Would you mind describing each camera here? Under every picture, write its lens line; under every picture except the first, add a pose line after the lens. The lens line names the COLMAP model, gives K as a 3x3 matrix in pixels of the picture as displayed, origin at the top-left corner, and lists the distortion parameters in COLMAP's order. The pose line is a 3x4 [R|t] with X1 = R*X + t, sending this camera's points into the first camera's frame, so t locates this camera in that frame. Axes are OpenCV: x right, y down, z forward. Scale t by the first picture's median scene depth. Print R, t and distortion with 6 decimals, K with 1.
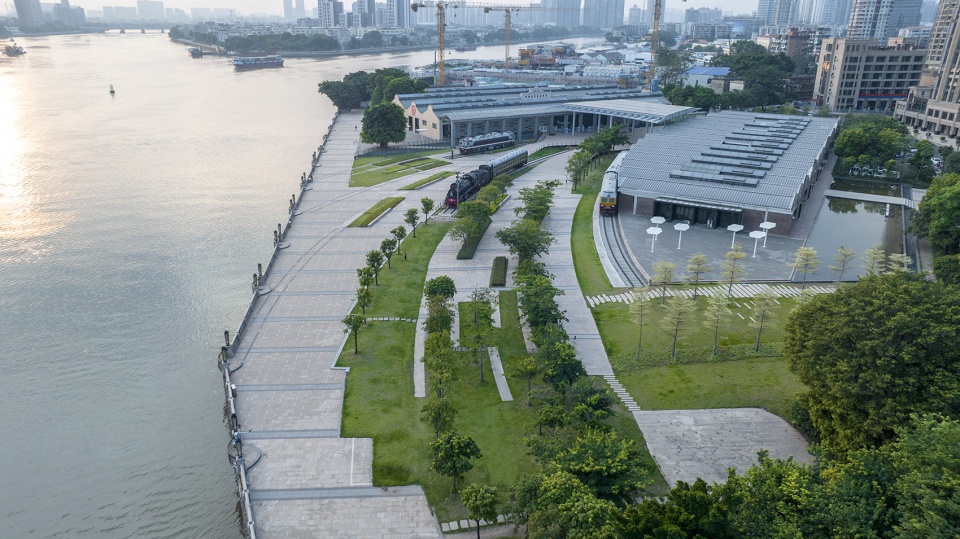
lens RADIAL K [[676.6, 0, 480.0], [0, 676.6, 269.5], [0, 0, 1]] dist [-0.000254, 0.000024]
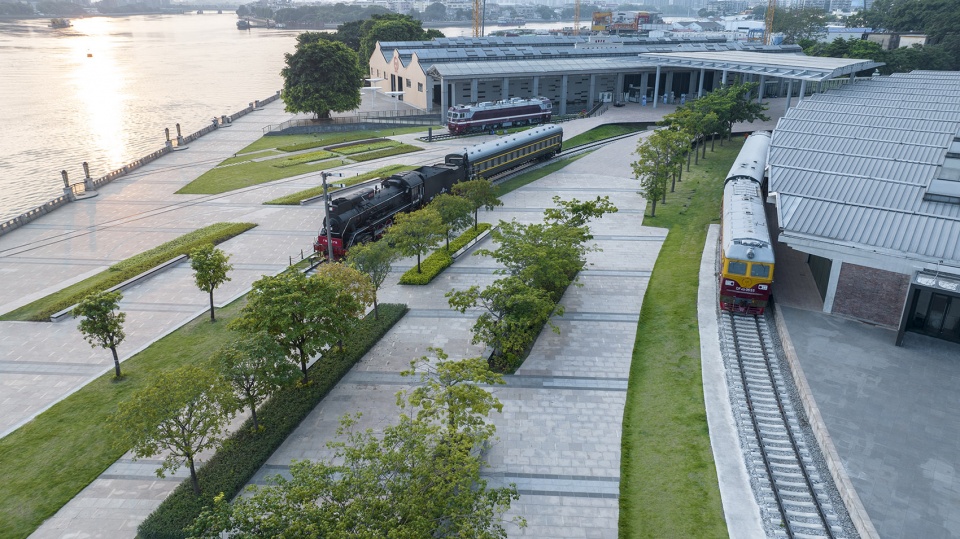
lens RADIAL K [[687.7, 0, 474.4], [0, 687.7, 252.7], [0, 0, 1]] dist [-0.013725, -0.001028]
pose [[0.992393, 0.038241, -0.117024, 0.062498], [-0.039099, 0.999223, -0.005052, -0.068503], [0.116740, 0.009589, 0.993116, 0.429036]]
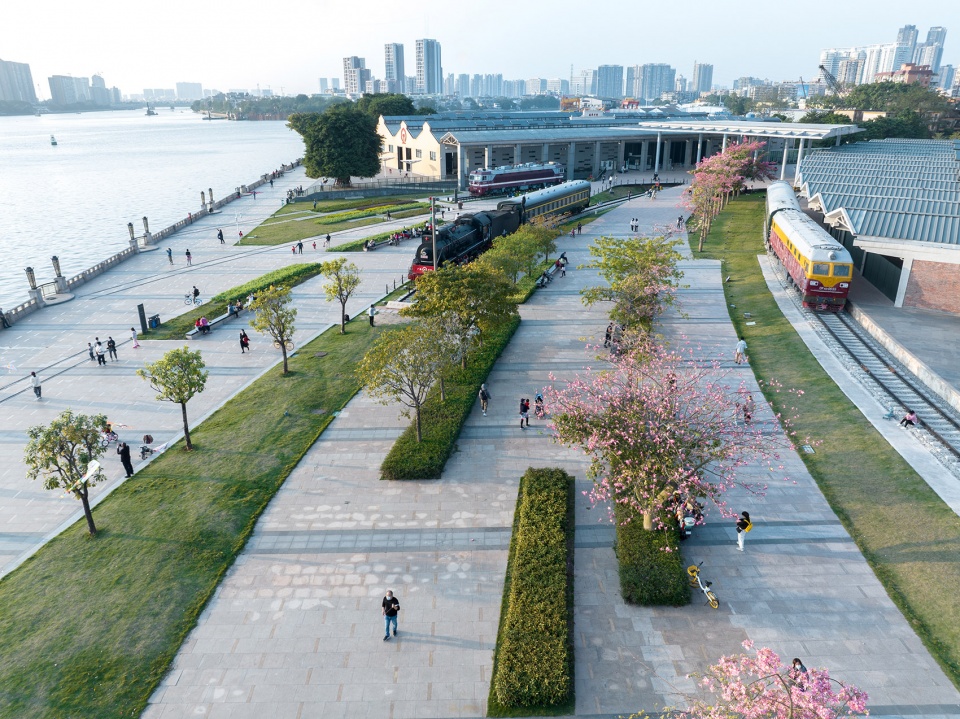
lens RADIAL K [[682.5, 0, 480.0], [0, 682.5, 359.5], [0, 0, 1]] dist [-0.029257, 0.005823]
pose [[0.998601, 0.006835, -0.052440, 0.010404], [-0.006158, 0.999896, 0.013072, -0.037315], [0.052524, -0.012731, 0.998539, 0.408209]]
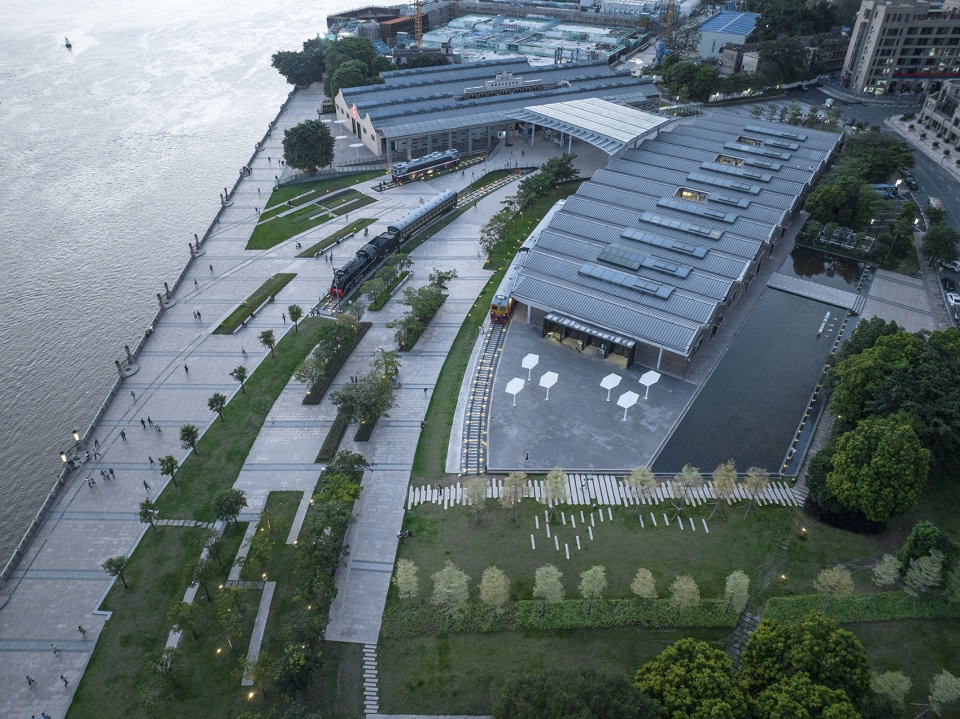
lens RADIAL K [[682.5, 0, 480.0], [0, 682.5, 359.5], [0, 0, 1]] dist [-0.029257, 0.005823]
pose [[0.997869, 0.037098, -0.053677, 0.142252], [-0.021875, 0.965240, 0.260446, -0.179233], [0.061474, -0.258717, 0.963995, 0.075727]]
